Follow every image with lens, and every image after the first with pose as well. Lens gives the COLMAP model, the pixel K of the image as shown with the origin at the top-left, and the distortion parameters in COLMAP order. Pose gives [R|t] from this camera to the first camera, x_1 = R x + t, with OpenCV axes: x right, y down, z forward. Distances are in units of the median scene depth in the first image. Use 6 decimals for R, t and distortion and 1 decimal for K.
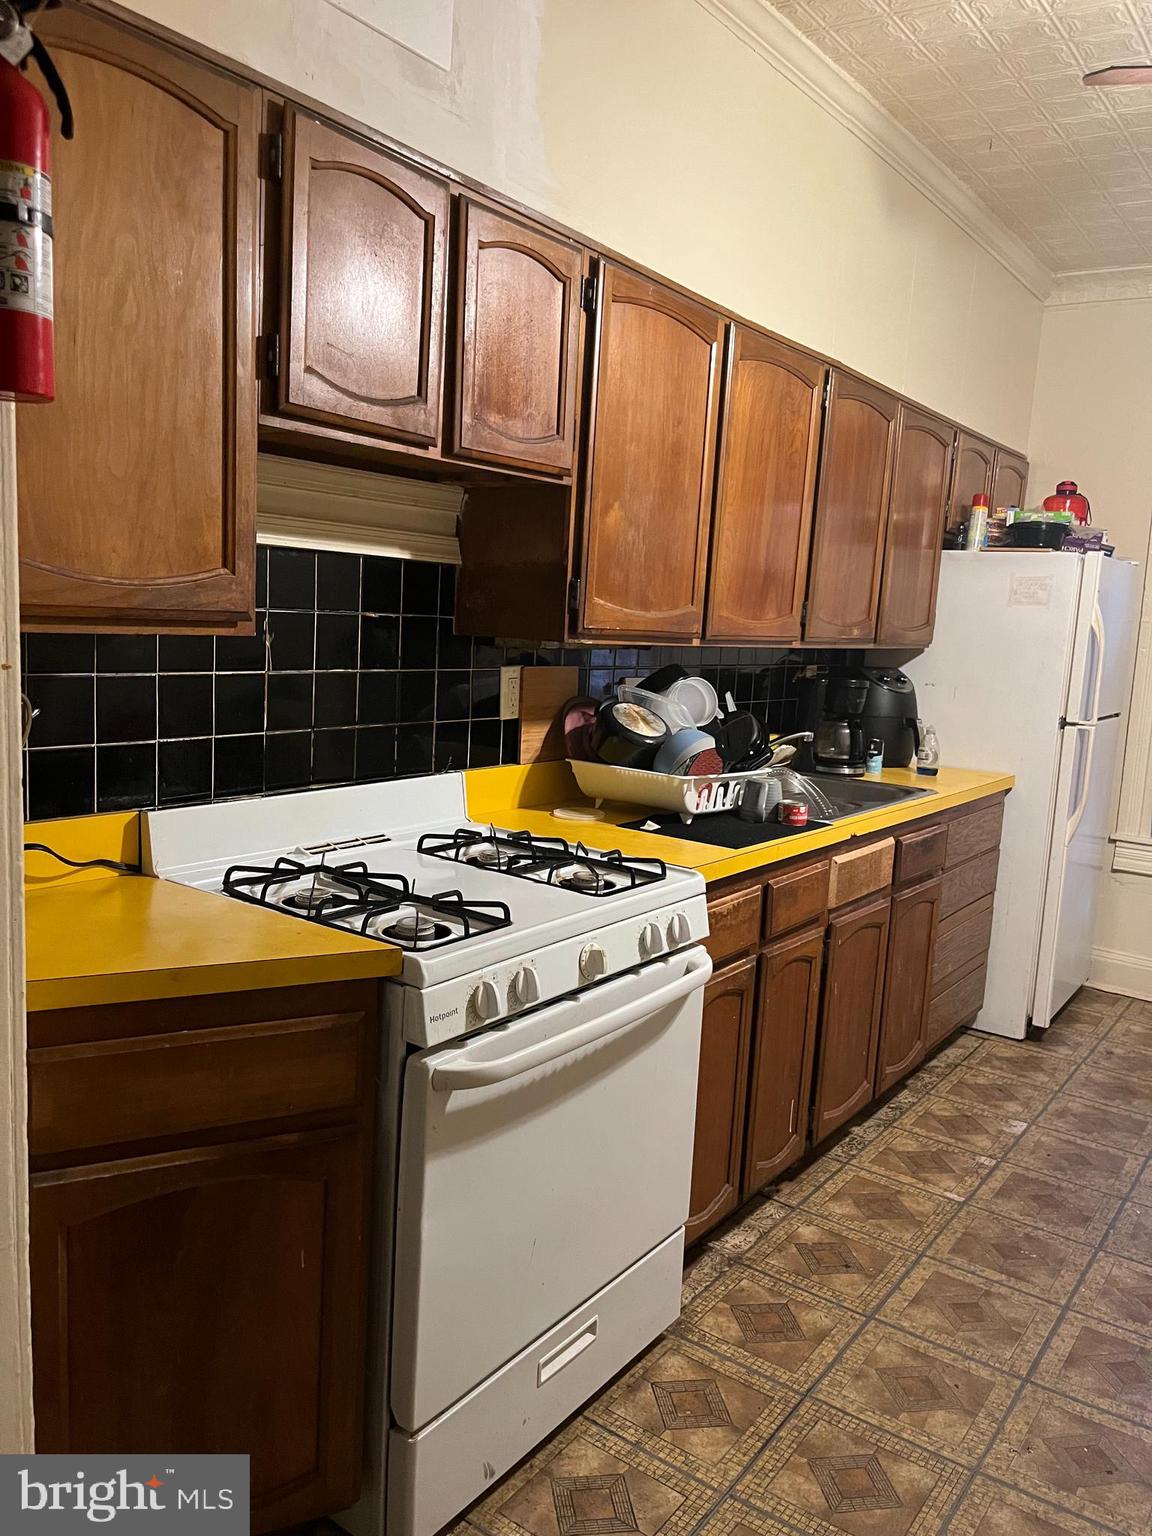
lens RADIAL K [[1152.6, 0, 581.4], [0, 1152.6, 757.2], [0, 0, 1]] dist [0.026331, -0.004851]
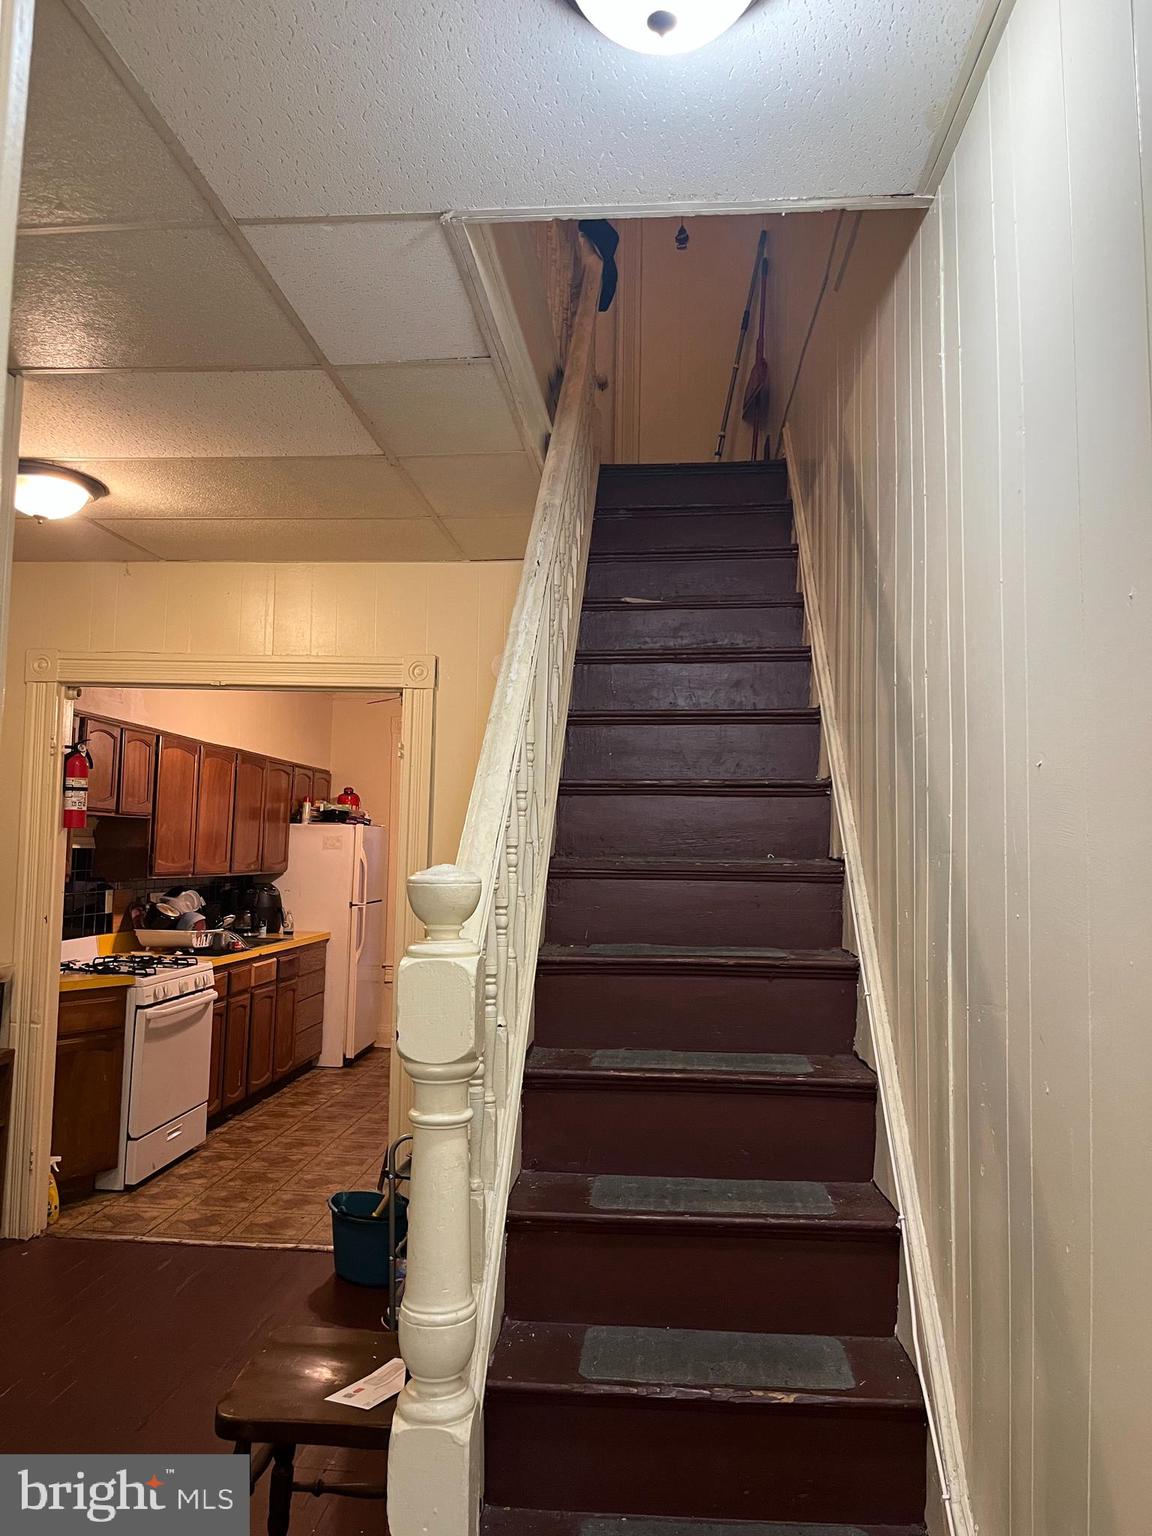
lens RADIAL K [[1152.6, 0, 581.4], [0, 1152.6, 757.2], [0, 0, 1]] dist [0.026331, -0.004851]
pose [[0.852076, 0.006905, 0.523373, -0.404363], [0.090721, 0.982831, -0.160664, 0.100793], [-0.515497, 0.184378, 0.836820, -1.264191]]
